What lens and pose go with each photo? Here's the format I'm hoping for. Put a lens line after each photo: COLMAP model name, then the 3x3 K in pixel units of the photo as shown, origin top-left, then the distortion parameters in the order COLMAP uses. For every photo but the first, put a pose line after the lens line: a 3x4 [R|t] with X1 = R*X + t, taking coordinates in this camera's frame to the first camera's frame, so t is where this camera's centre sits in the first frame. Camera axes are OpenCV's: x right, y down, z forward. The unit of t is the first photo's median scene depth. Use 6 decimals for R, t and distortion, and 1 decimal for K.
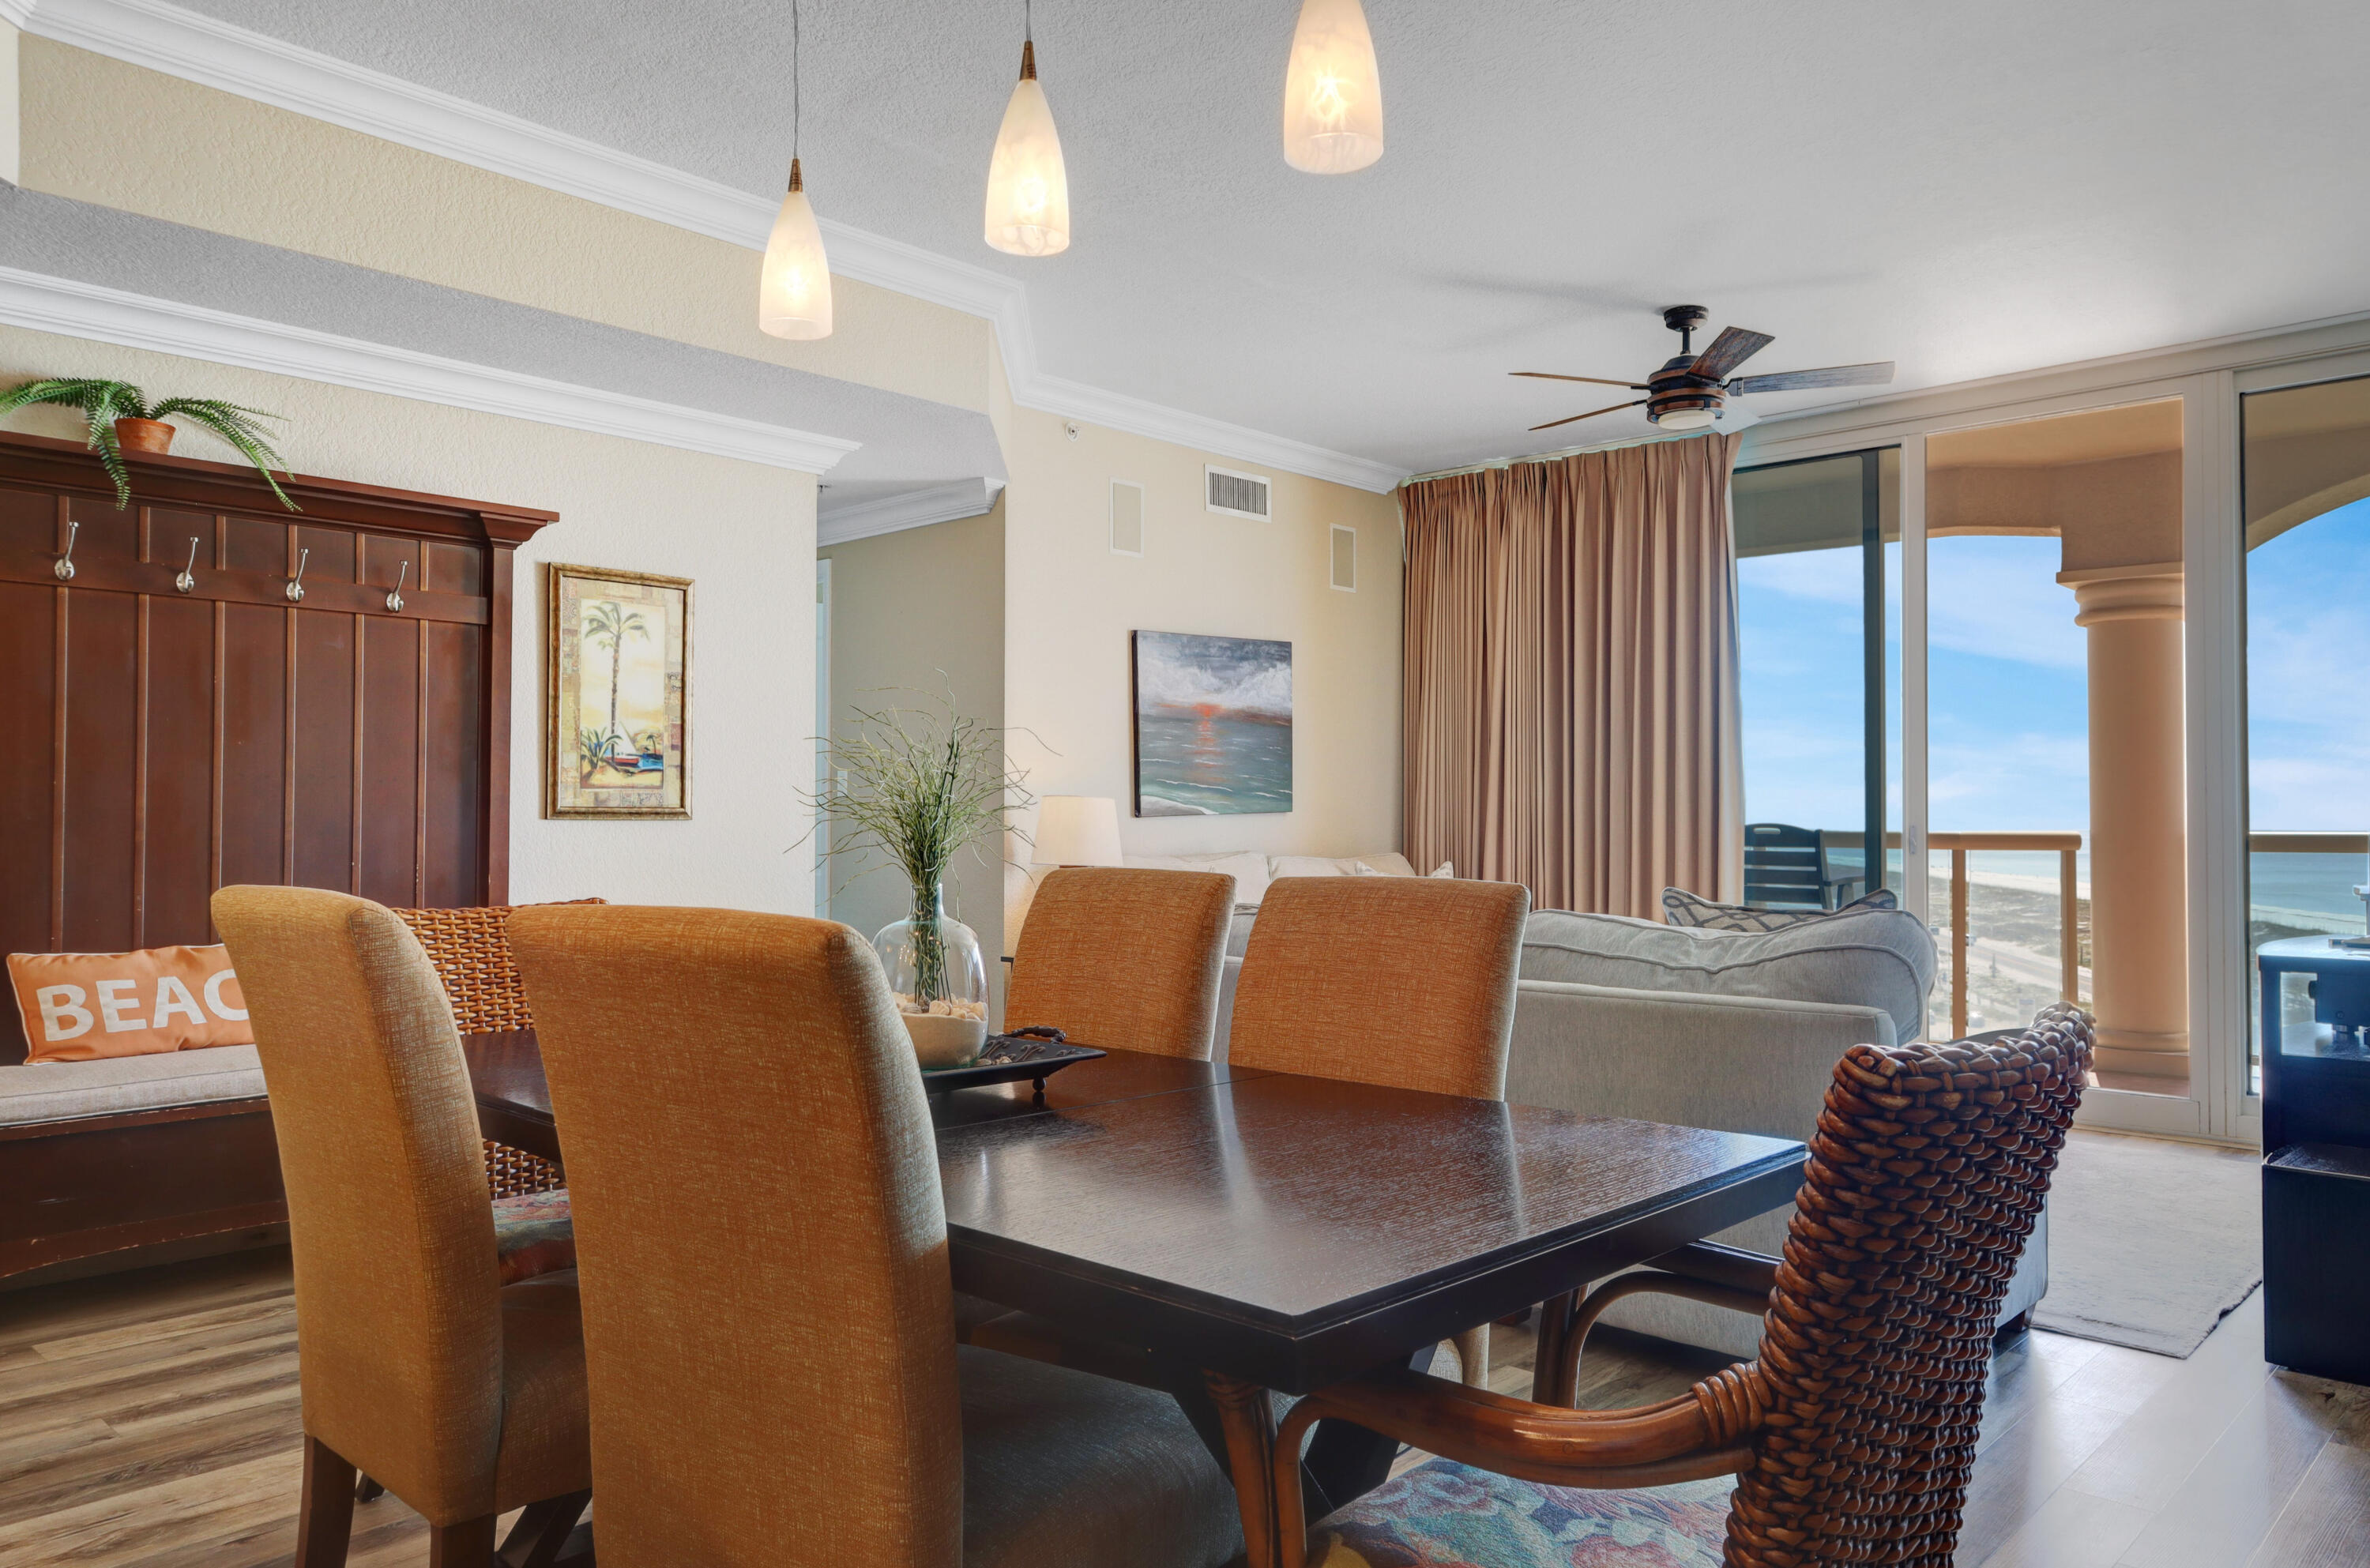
lens RADIAL K [[1710.8, 0, 1134.3], [0, 1710.8, 792.6], [0, 0, 1]] dist [-0.001632, 0.003525]
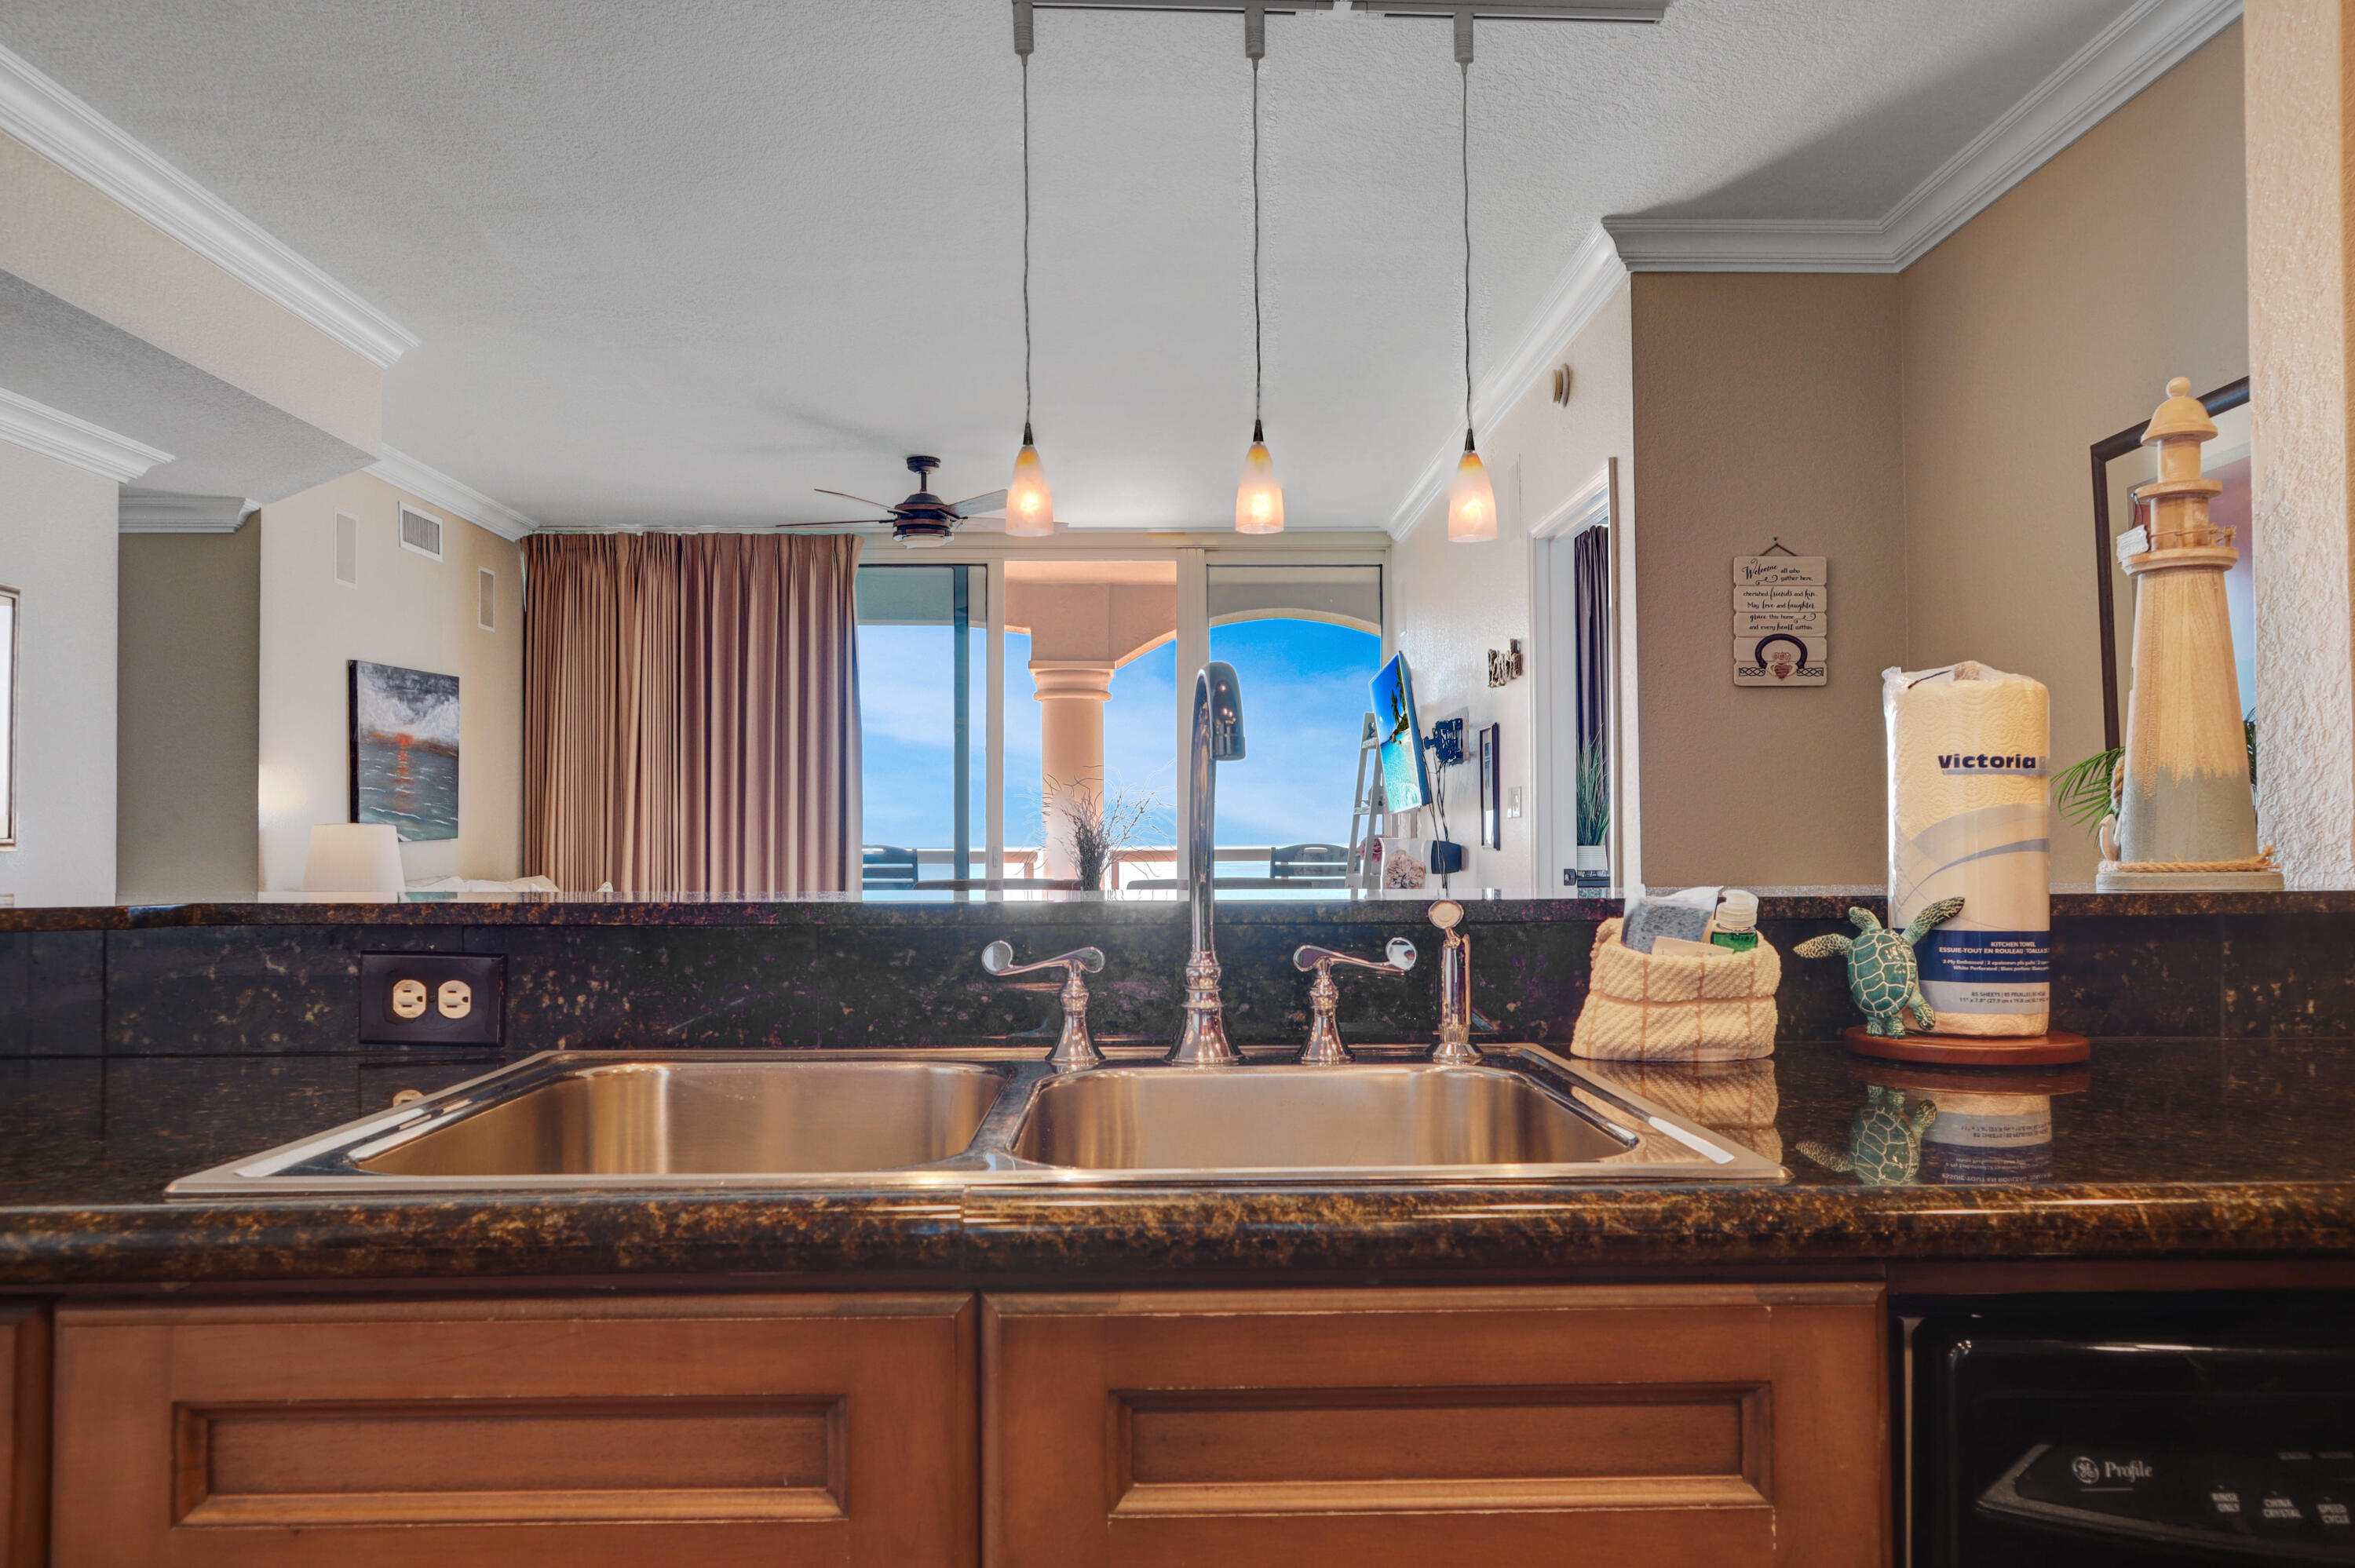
lens RADIAL K [[1699.9, 0, 1127.1], [0, 1699.9, 792.5], [0, 0, 1]] dist [-0.001632, 0.003525]
pose [[0.728364, 0.013469, 0.685058, -0.457147], [-0.005487, 0.999889, -0.013825, -0.006413], [-0.685169, 0.006311, 0.728357, -0.061209]]
